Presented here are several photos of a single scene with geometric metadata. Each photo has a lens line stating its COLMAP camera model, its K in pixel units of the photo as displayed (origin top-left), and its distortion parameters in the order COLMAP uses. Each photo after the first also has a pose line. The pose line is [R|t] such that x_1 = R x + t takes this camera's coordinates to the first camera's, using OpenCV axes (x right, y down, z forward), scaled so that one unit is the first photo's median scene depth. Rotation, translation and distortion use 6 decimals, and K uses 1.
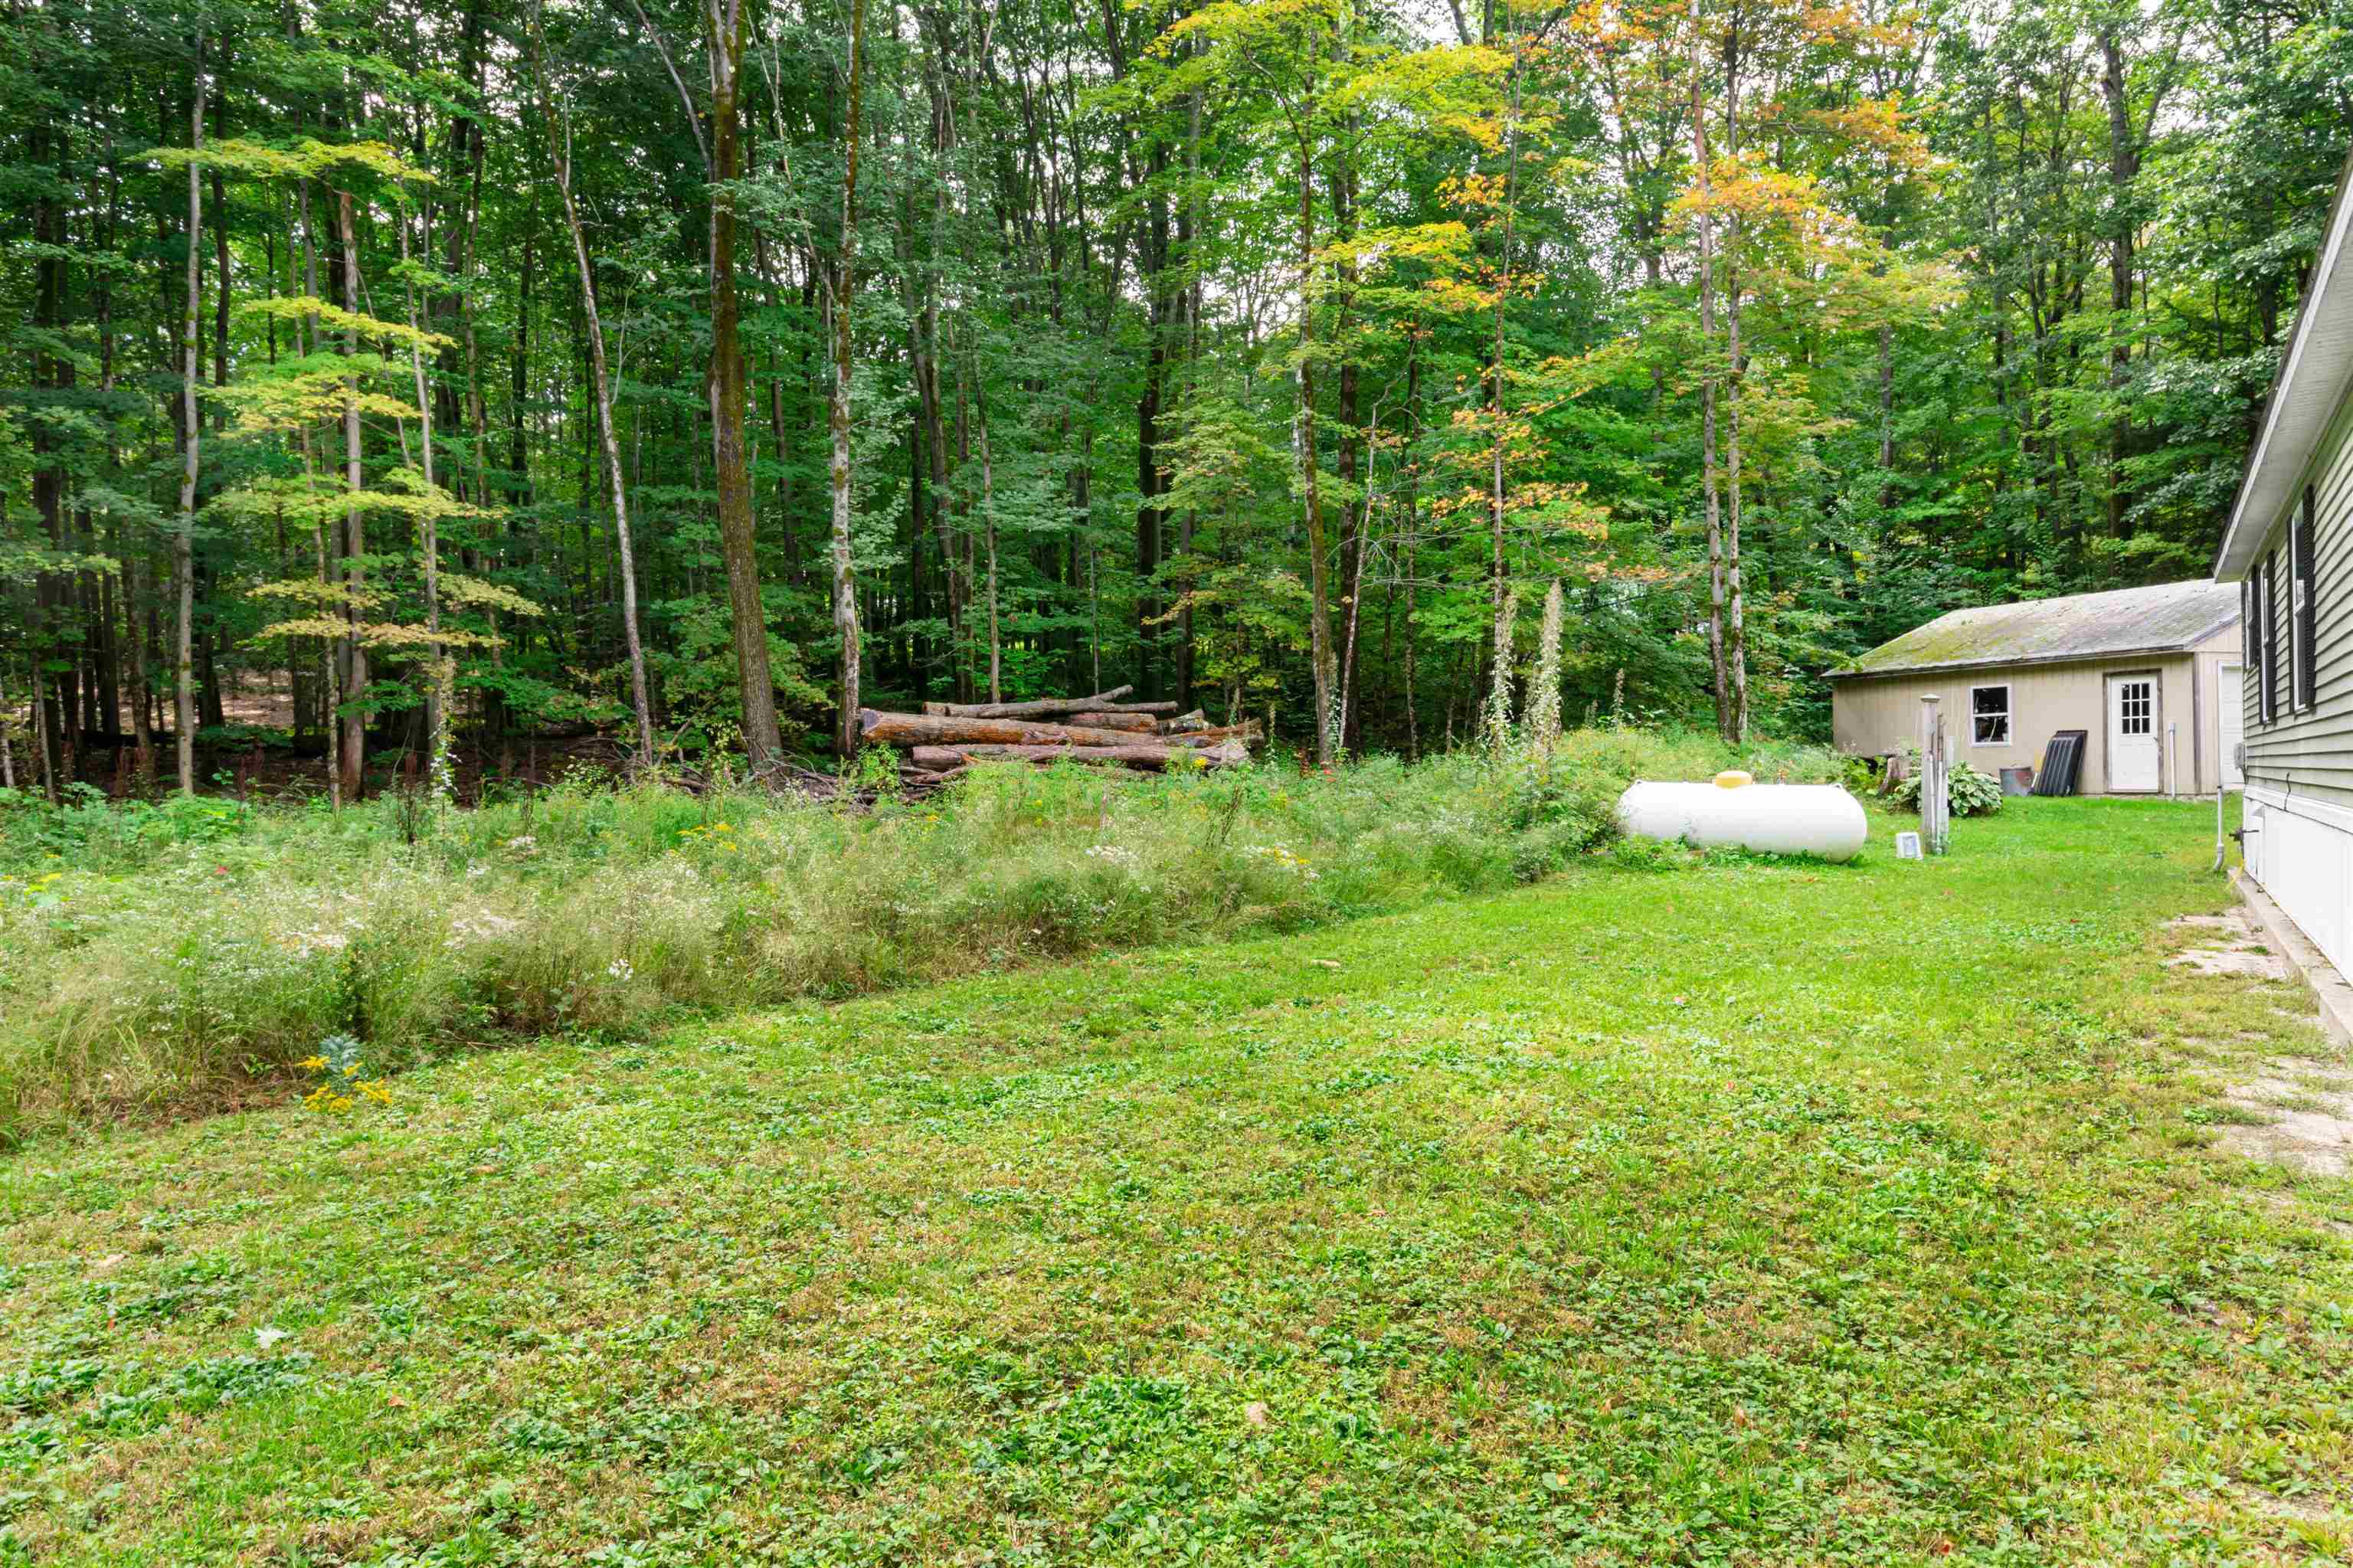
lens RADIAL K [[1498.4, 0, 1176.5], [0, 1498.4, 784.0], [0, 0, 1]] dist [-0.000064, 0.000515]
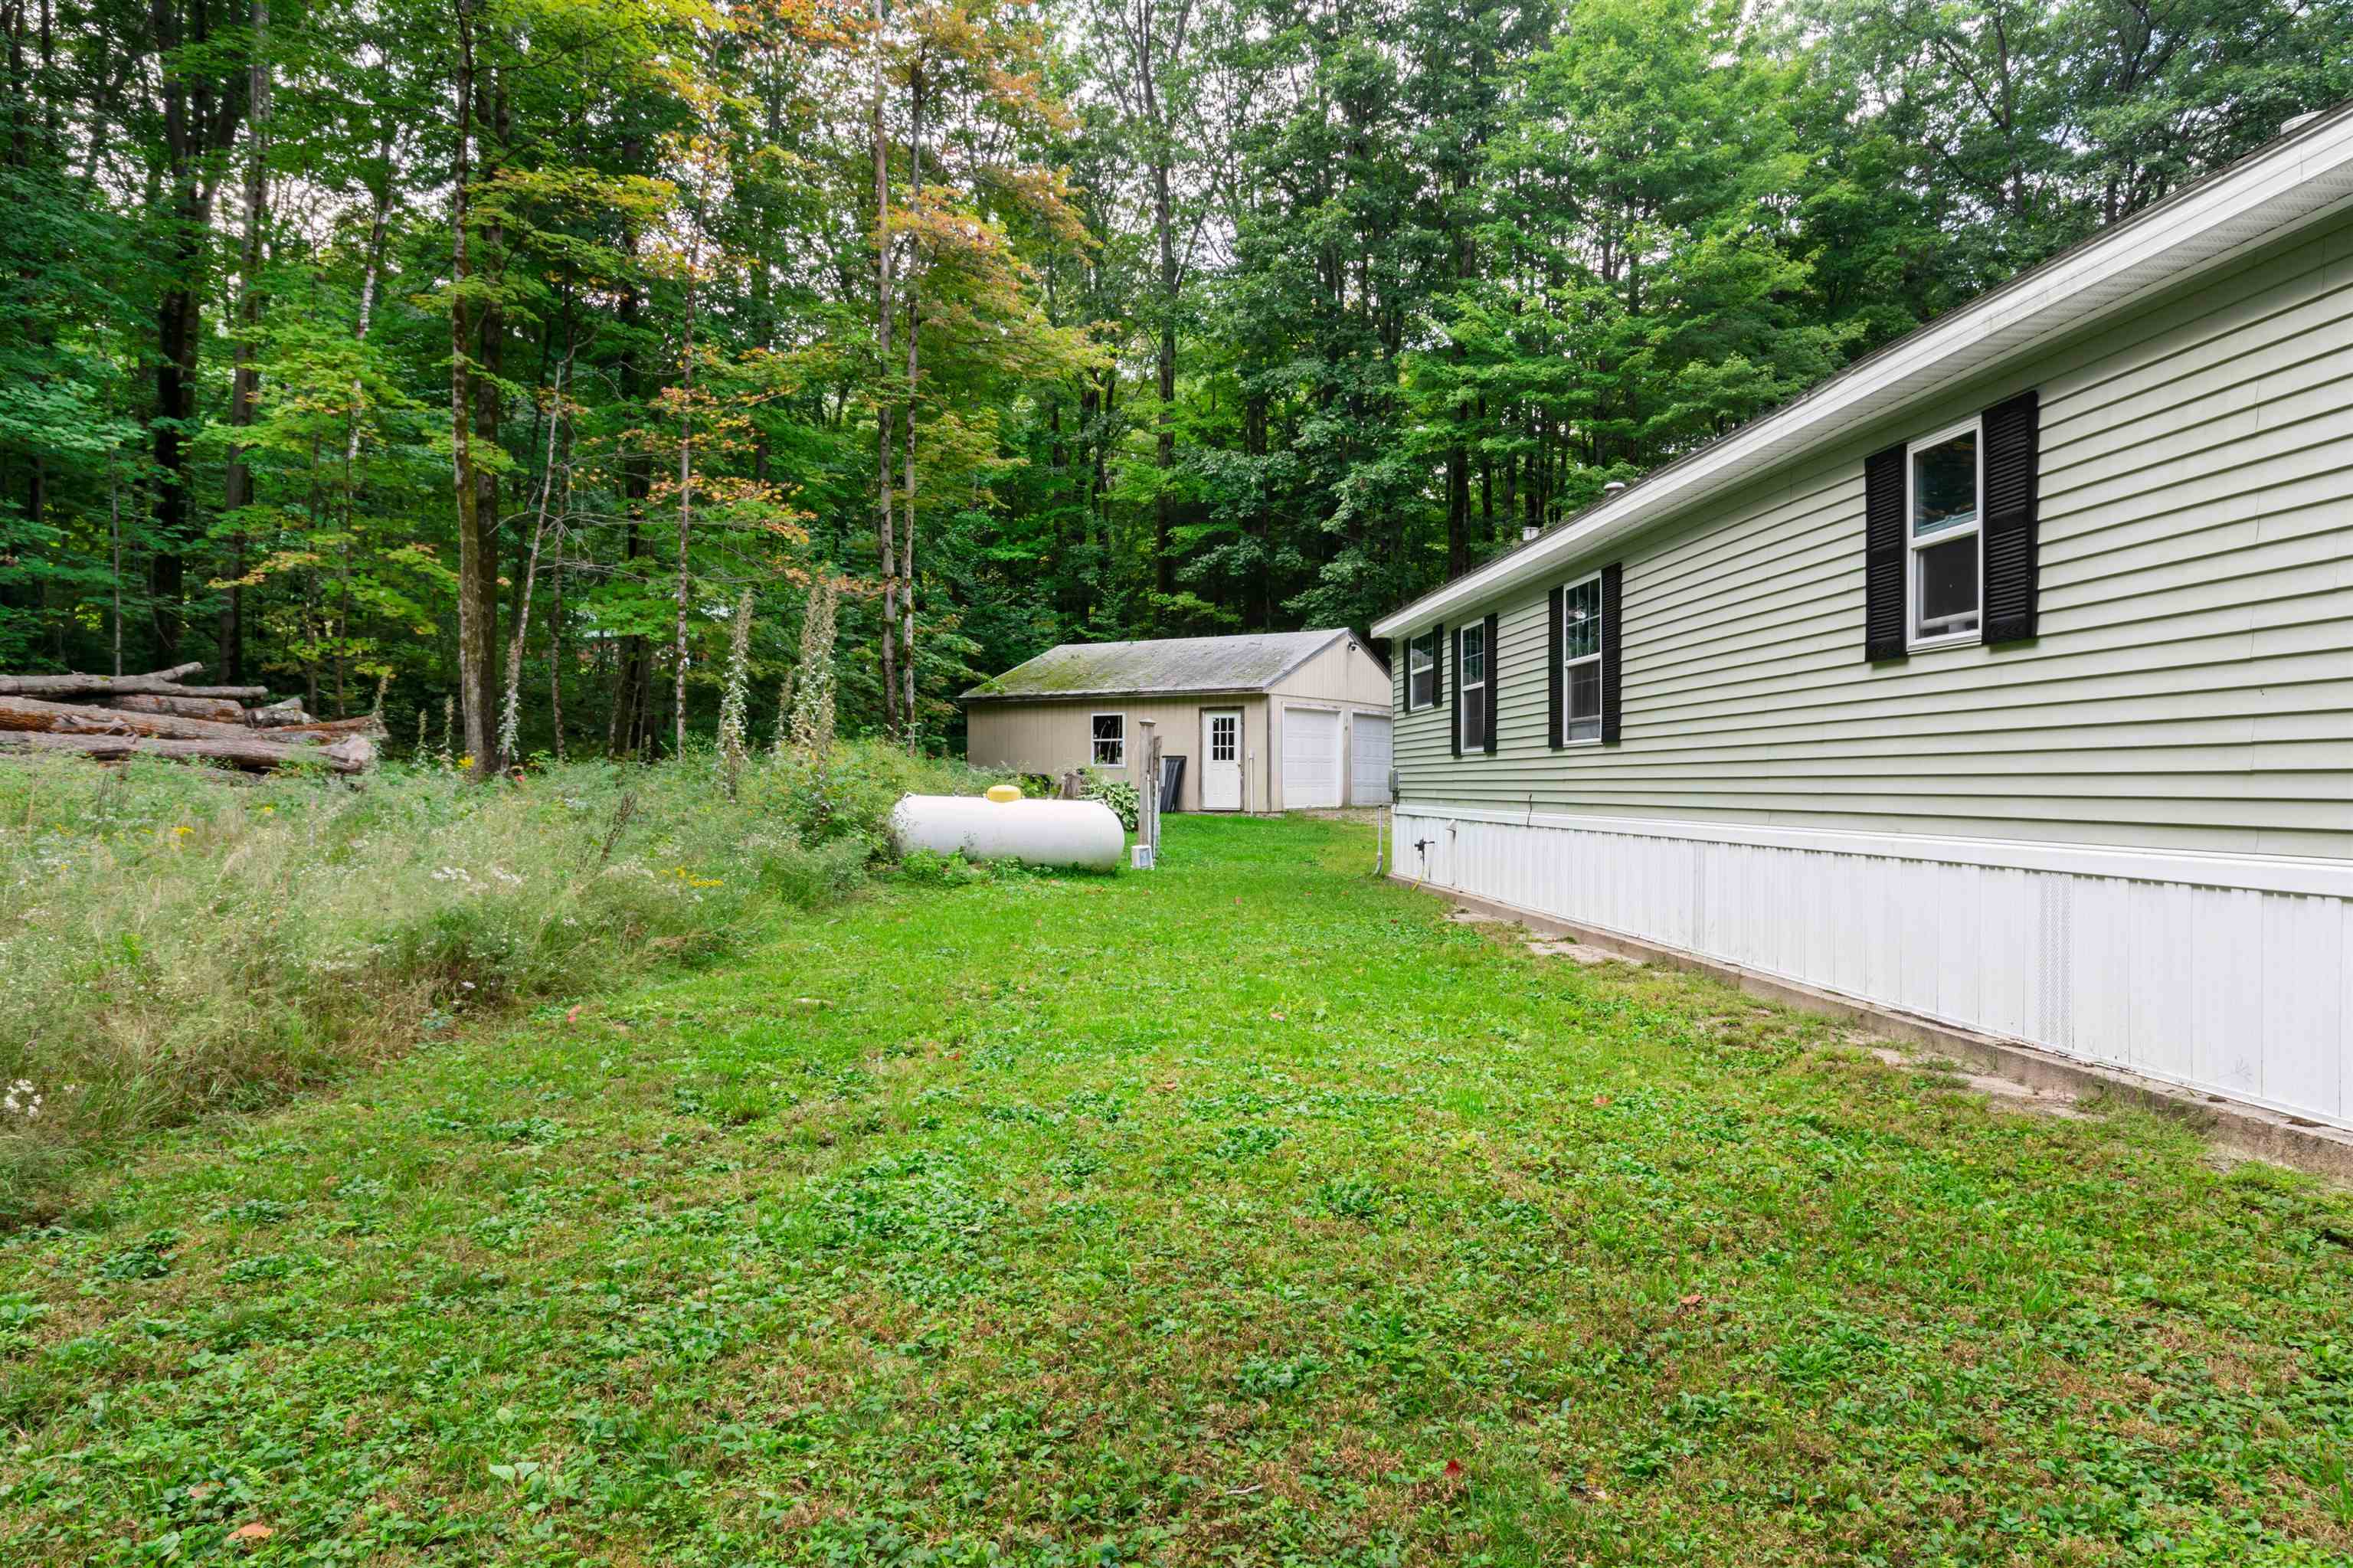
lens RADIAL K [[1498.4, 0, 1176.5], [0, 1498.4, 784.0], [0, 0, 1]] dist [-0.000064, 0.000515]
pose [[0.806551, 0.018765, 0.590866, -0.085386], [-0.013141, 0.999818, -0.013814, 0.001830], [-0.591018, 0.003378, 0.806651, 0.070011]]
